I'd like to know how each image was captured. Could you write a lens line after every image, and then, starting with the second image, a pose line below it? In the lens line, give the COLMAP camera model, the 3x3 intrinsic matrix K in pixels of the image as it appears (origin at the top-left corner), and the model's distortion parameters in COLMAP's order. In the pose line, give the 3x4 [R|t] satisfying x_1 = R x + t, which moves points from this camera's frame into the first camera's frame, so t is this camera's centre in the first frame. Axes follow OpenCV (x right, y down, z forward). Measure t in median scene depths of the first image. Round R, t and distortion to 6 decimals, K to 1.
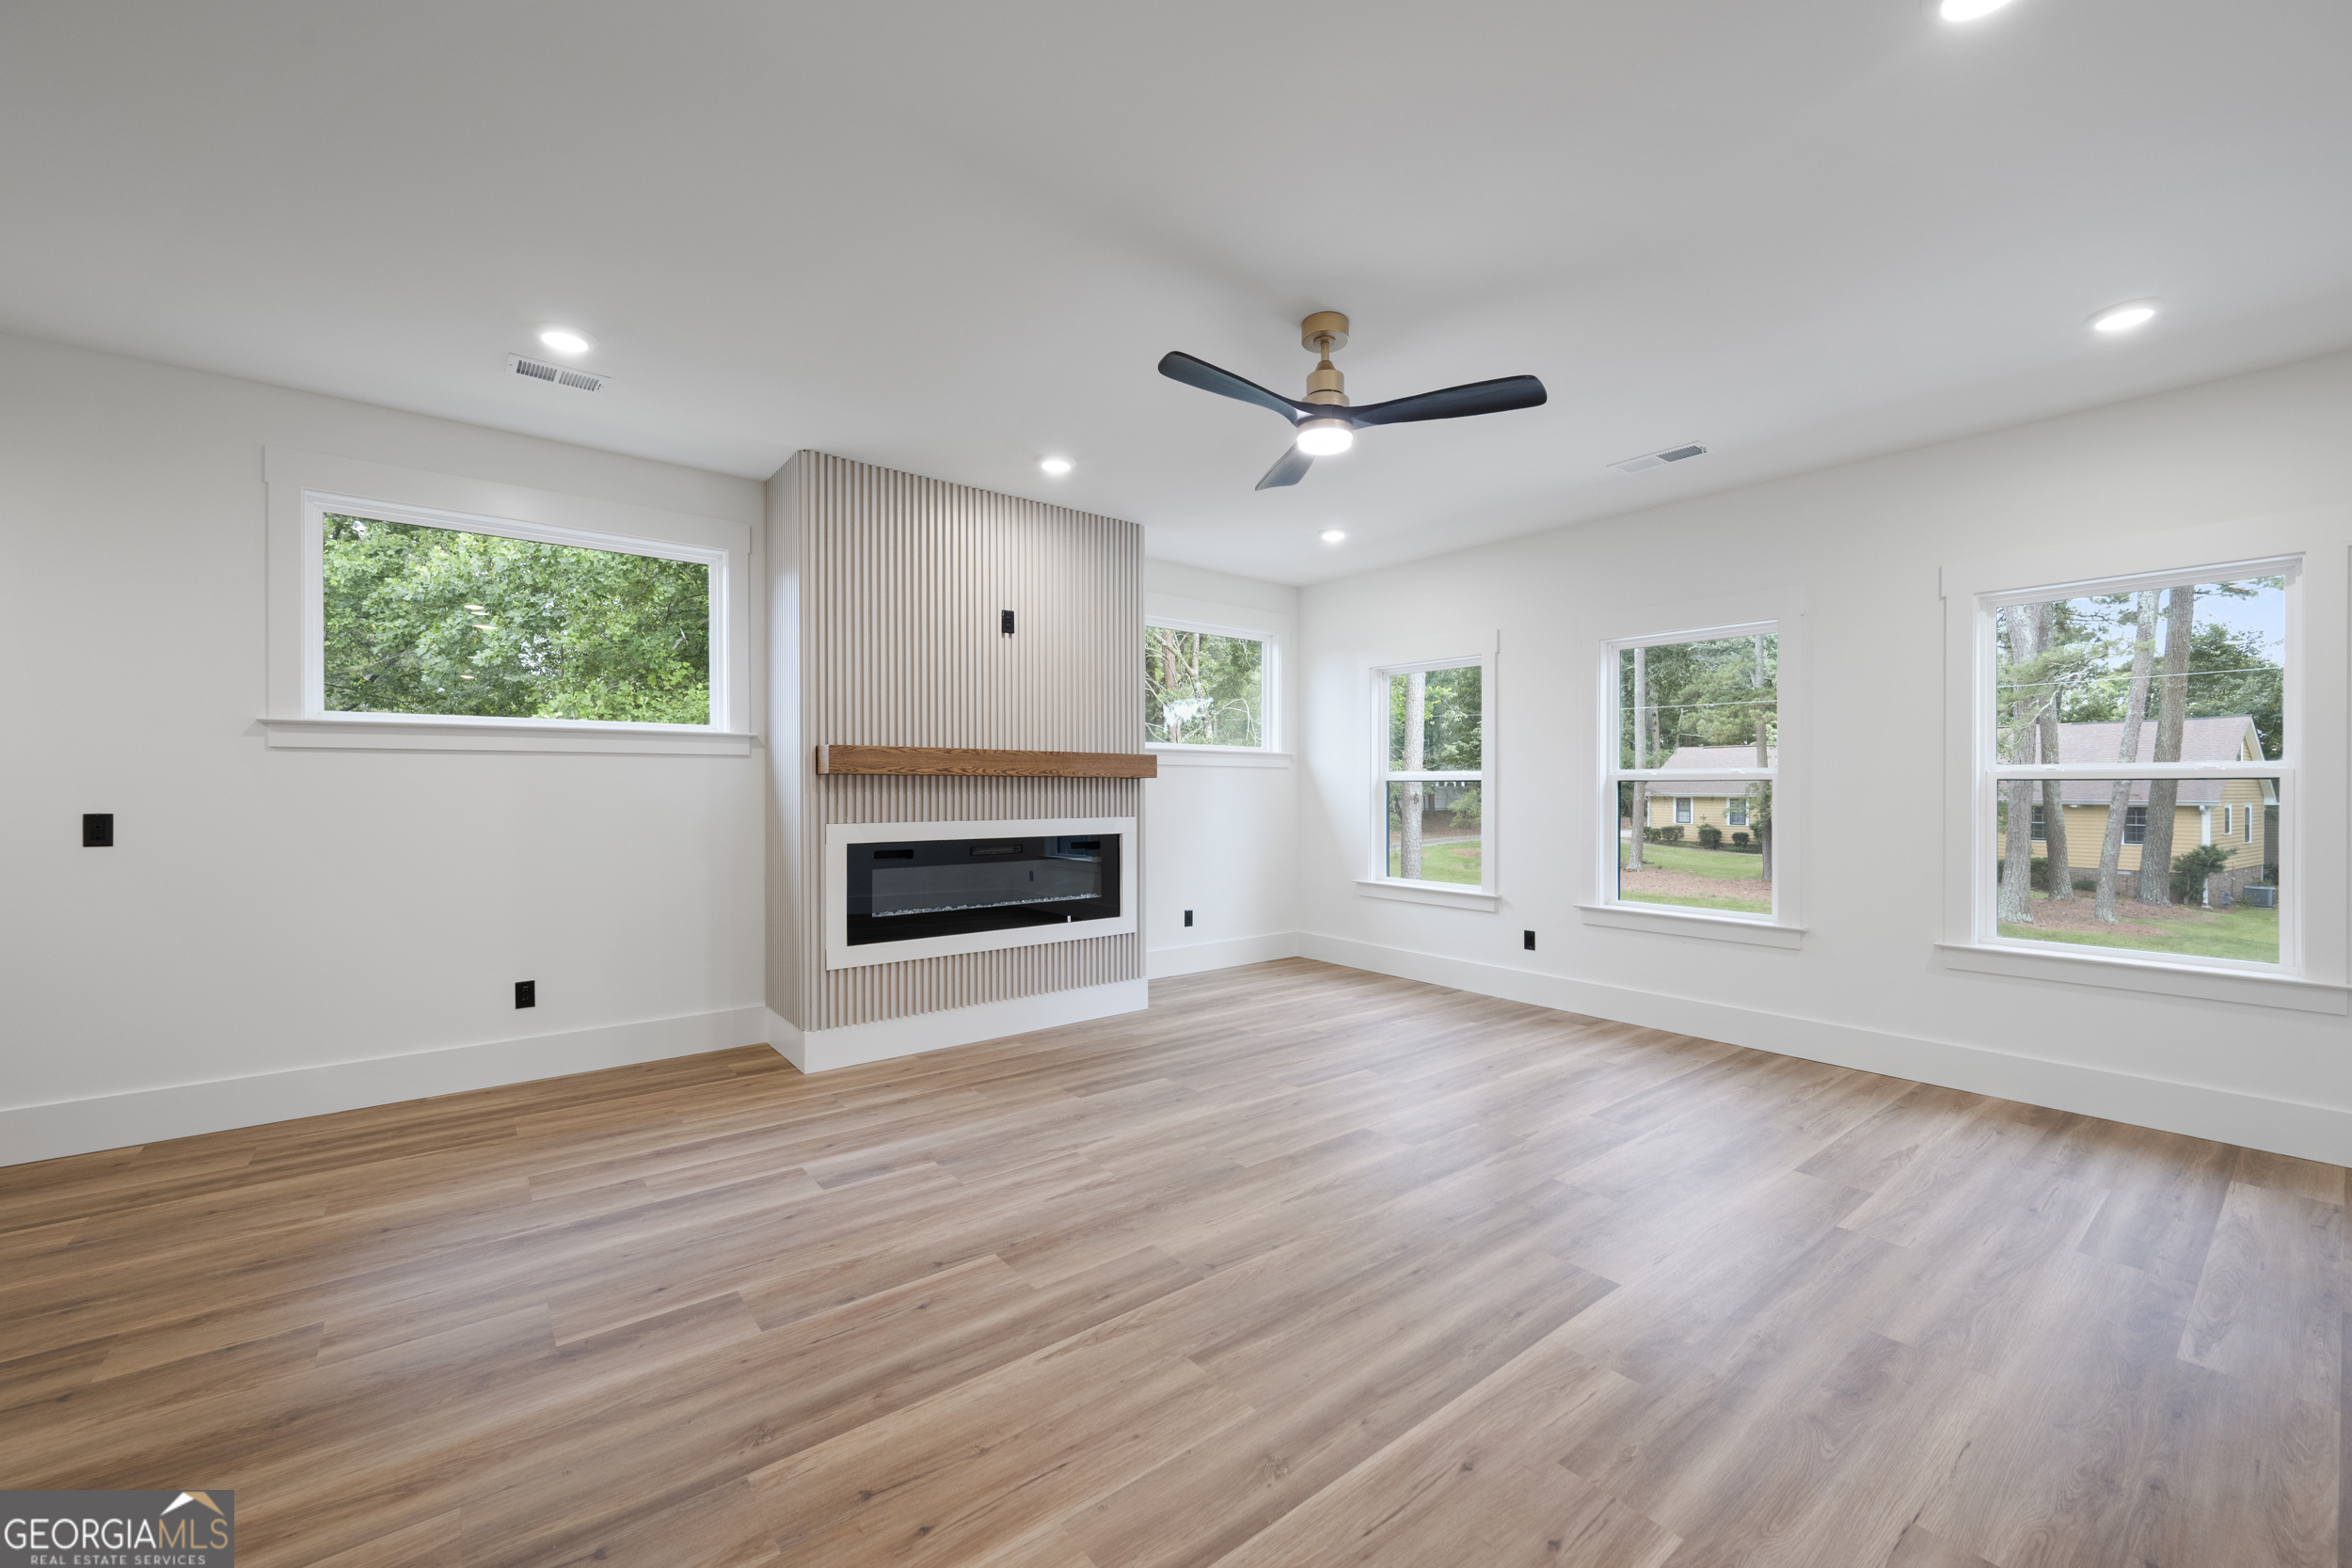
lens RADIAL K [[920.4, 0, 1185.3], [0, 920.4, 790.7], [0, 0, 1]] dist [0.000603, -0.000171]
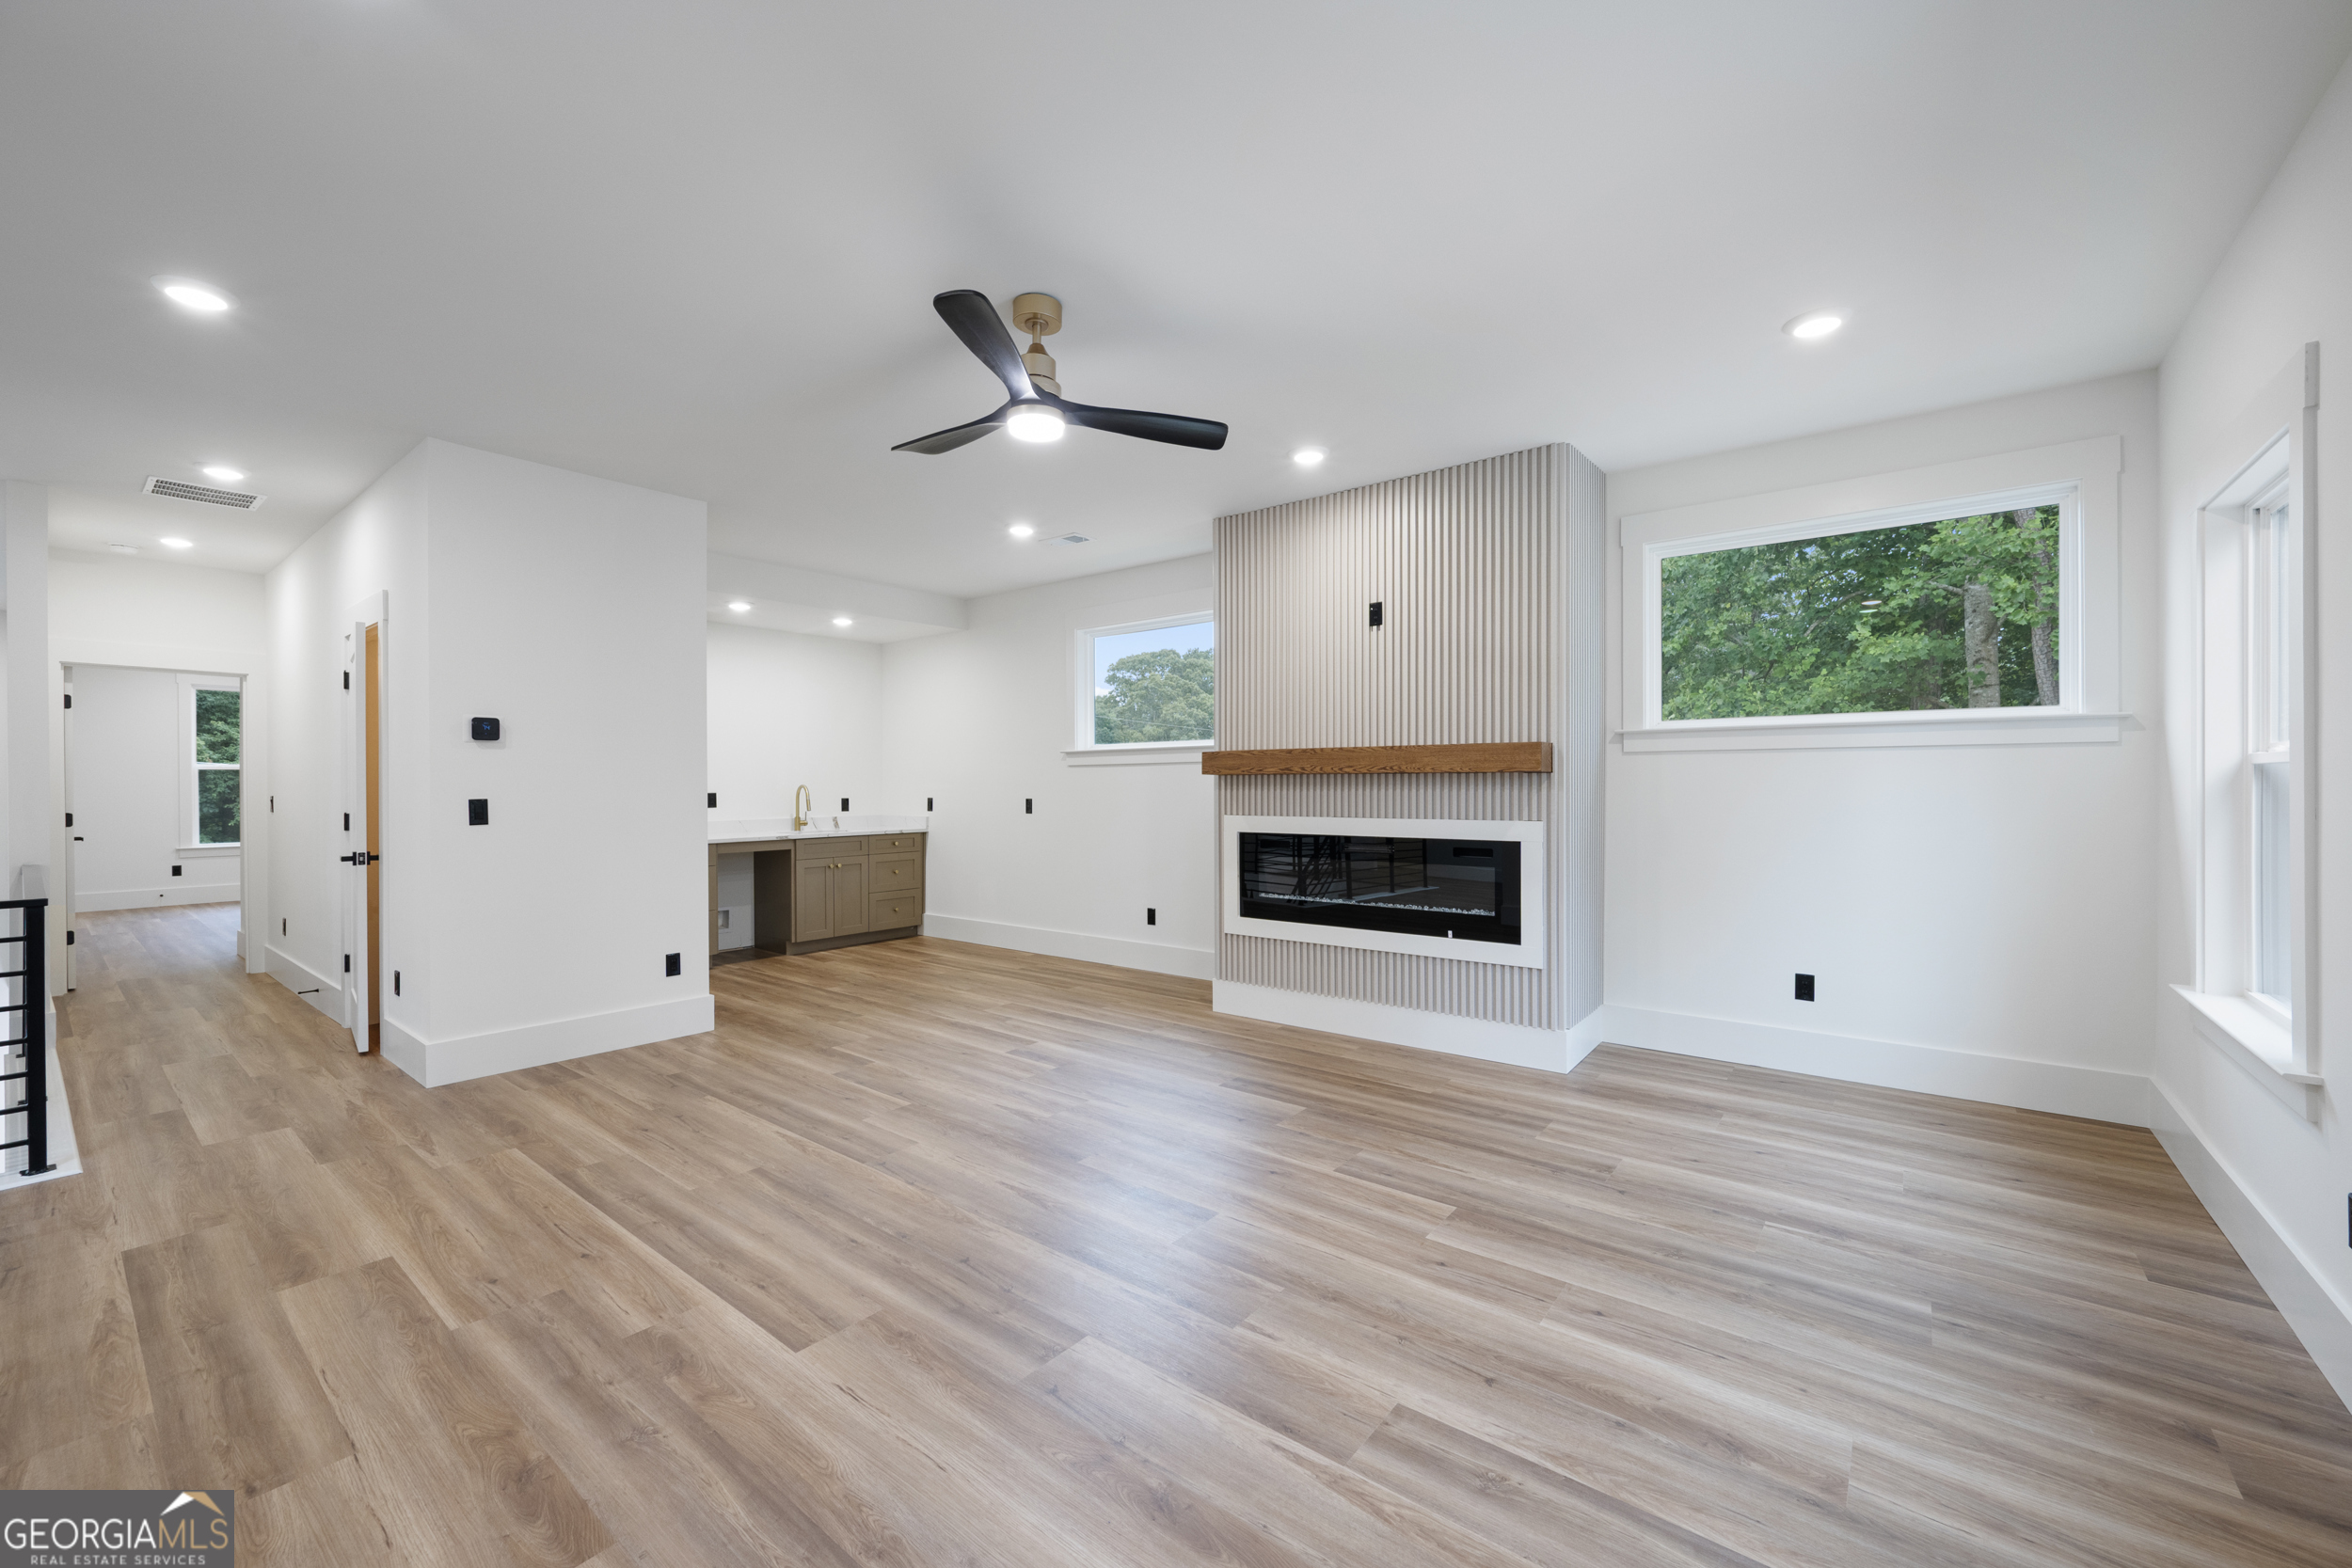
lens RADIAL K [[920.4, 0, 1181.9], [0, 920.4, 784.8], [0, 0, 1]] dist [0.000603, -0.000171]
pose [[0.227673, -0.003031, -0.973733, 0.832144], [0.000927, 0.999995, -0.002896, -0.001233], [0.973737, -0.000244, 0.227675, 0.681784]]
